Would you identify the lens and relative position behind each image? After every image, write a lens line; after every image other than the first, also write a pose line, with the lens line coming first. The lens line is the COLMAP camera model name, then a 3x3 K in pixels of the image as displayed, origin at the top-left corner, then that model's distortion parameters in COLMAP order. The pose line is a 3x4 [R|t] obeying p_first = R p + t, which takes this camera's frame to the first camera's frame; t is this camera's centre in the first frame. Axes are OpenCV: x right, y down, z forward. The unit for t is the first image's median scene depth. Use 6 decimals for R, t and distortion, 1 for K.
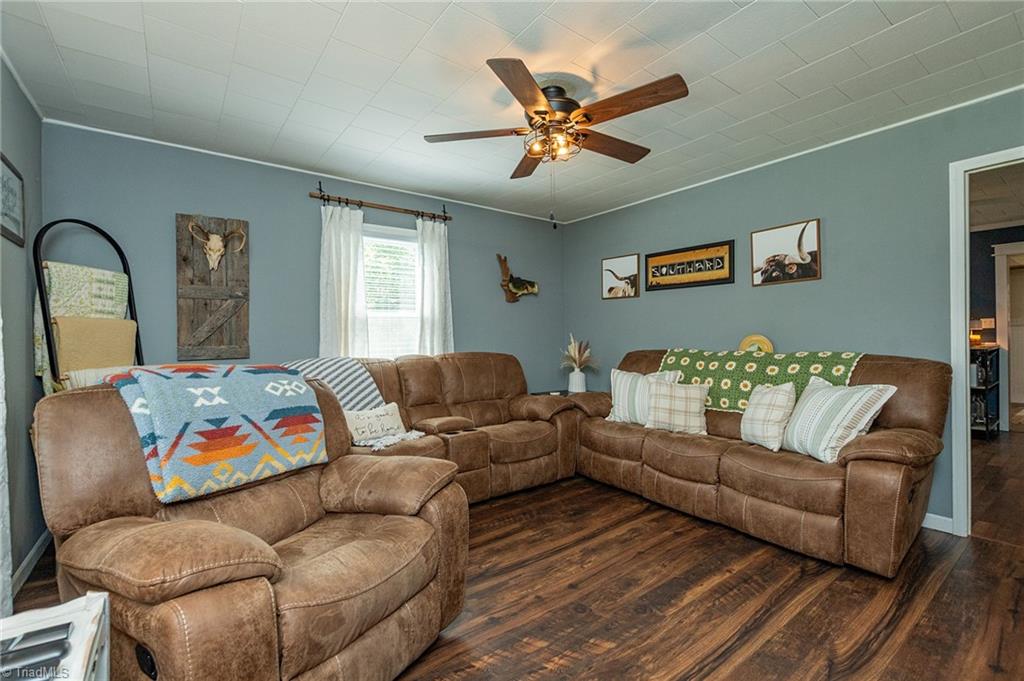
lens RADIAL K [[458.3, 0, 511.6], [0, 458.3, 344.3], [0, 0, 1]] dist [-0.000835, -0.000336]
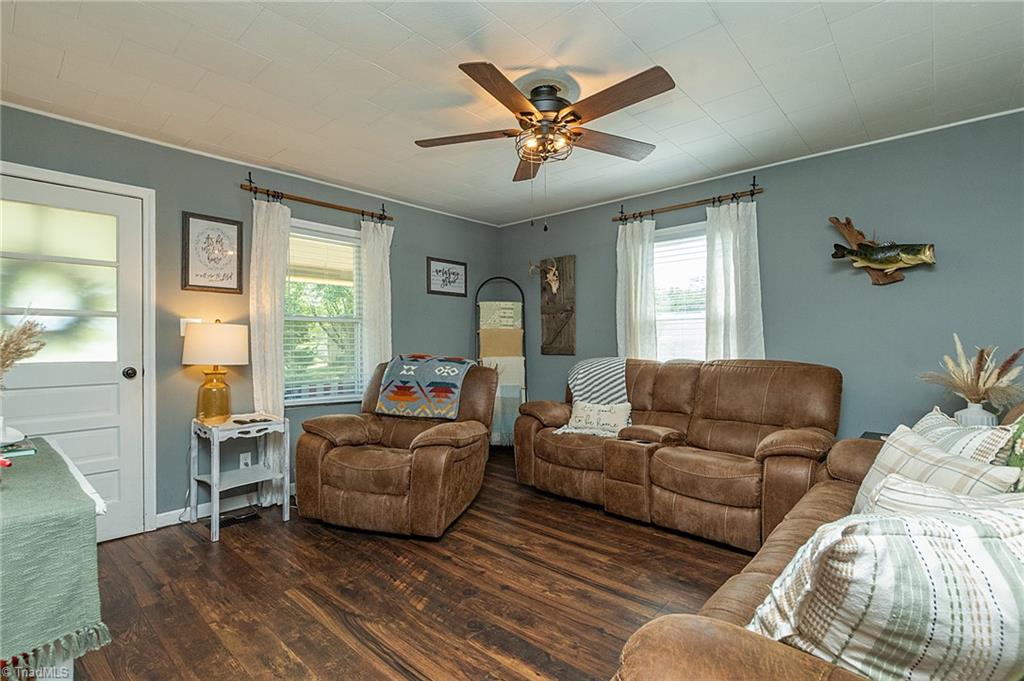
lens RADIAL K [[492.1, 0, 512.0], [0, 492.1, 340.5], [0, 0, 1]] dist [0.000824, 0.000081]
pose [[0.172087, 0.008962, -0.985041, 1.048558], [-0.010270, 0.999921, 0.007303, -0.026564], [0.985028, 0.008859, 0.172166, 0.709570]]
